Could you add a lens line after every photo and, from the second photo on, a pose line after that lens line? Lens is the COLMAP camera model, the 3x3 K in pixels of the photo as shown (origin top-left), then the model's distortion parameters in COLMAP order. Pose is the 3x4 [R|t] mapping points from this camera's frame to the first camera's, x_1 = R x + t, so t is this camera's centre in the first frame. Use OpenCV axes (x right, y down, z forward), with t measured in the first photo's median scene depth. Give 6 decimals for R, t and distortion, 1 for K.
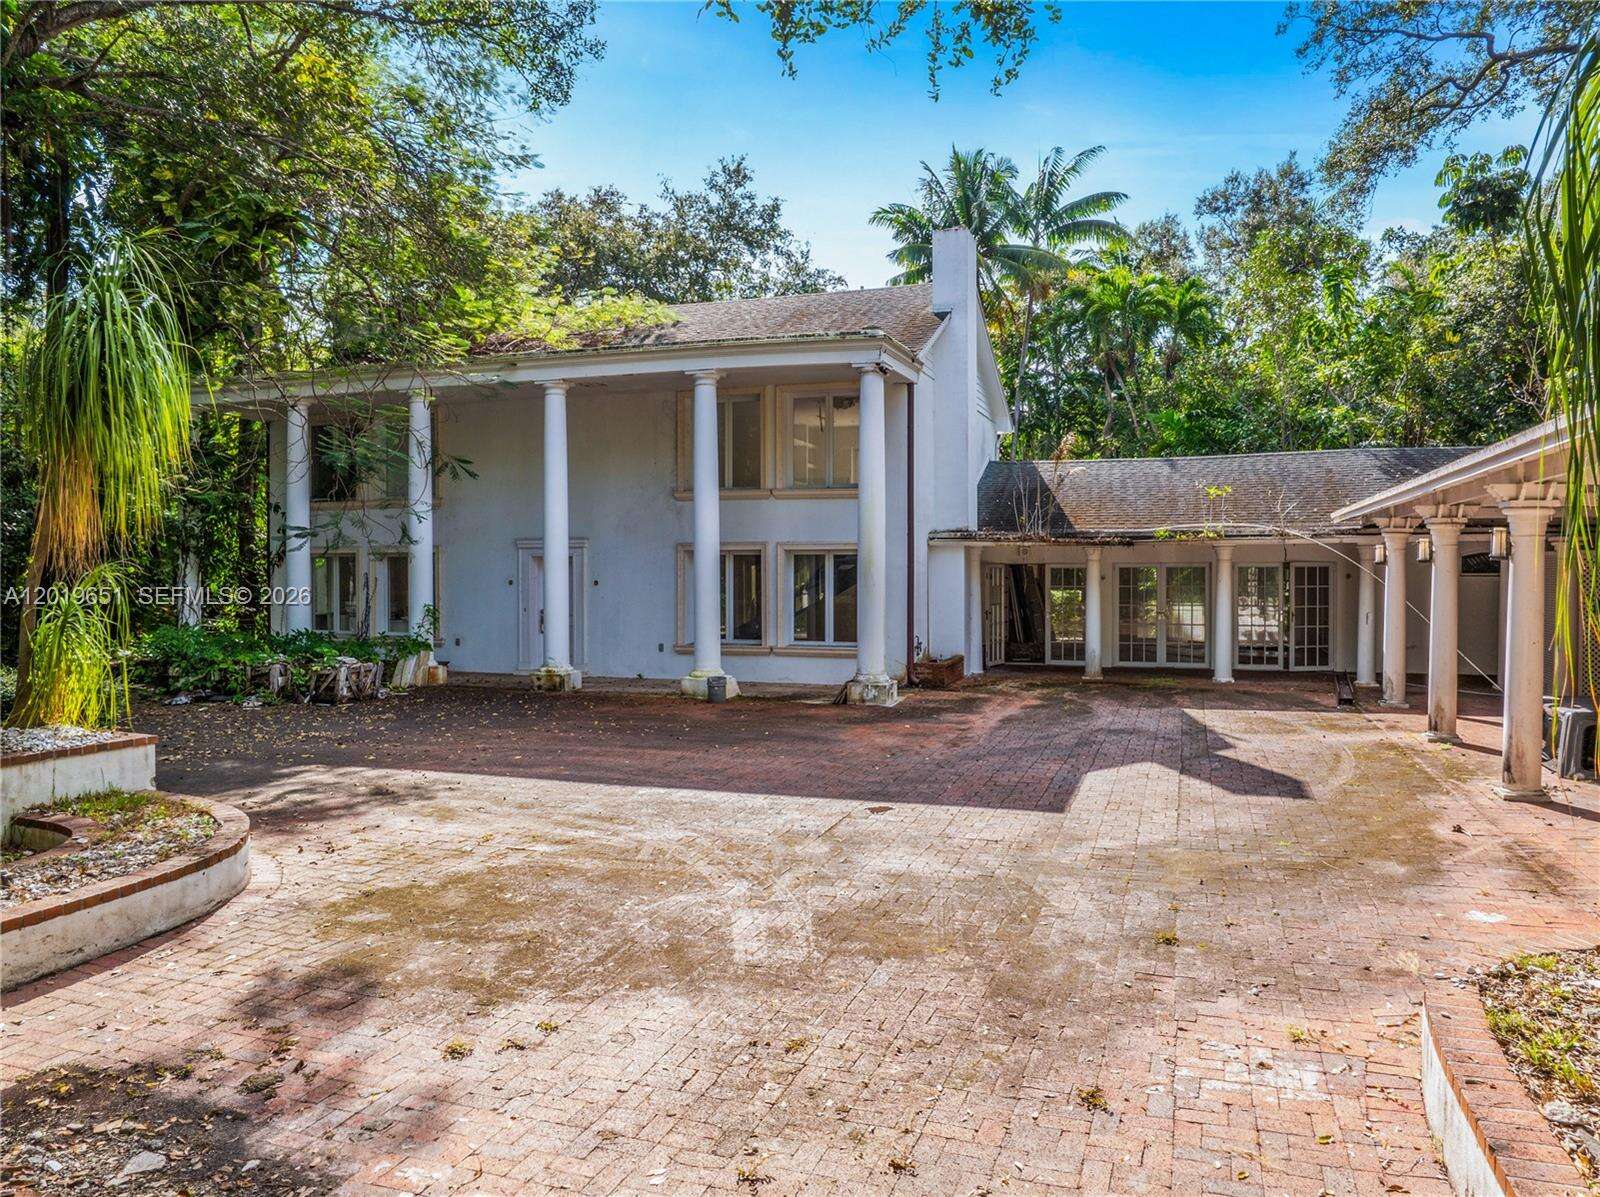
lens RADIAL K [[1124.7, 0, 815.4], [0, 1124.7, 644.6], [0, 0, 1]] dist [-0.054621, 0.024329]
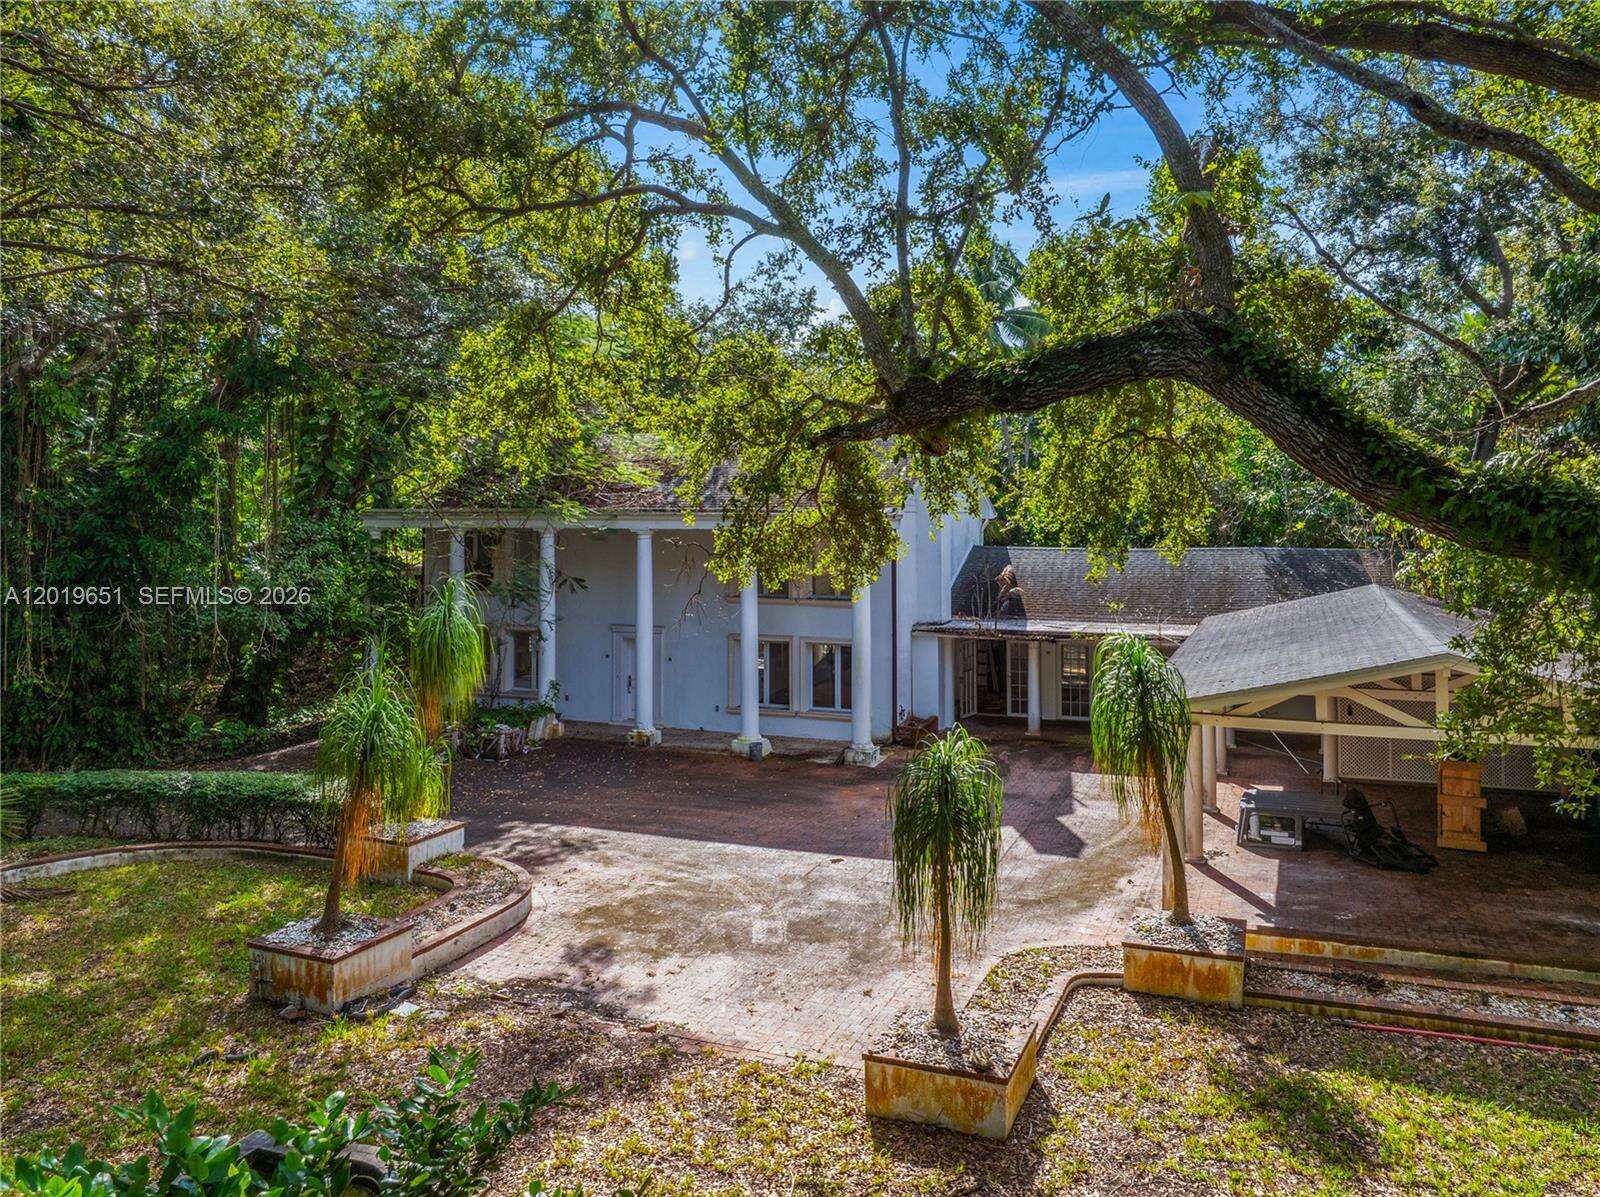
lens RADIAL K [[1041.4, 0, 813.0], [0, 1041.4, 612.3], [0, 0, 1]] dist [-0.038786, 0.003030]
pose [[0.999135, 0.002212, -0.041523, 0.076525], [-0.003348, 0.999622, -0.027293, -0.189180], [0.041447, 0.027409, 0.998765, -0.639861]]
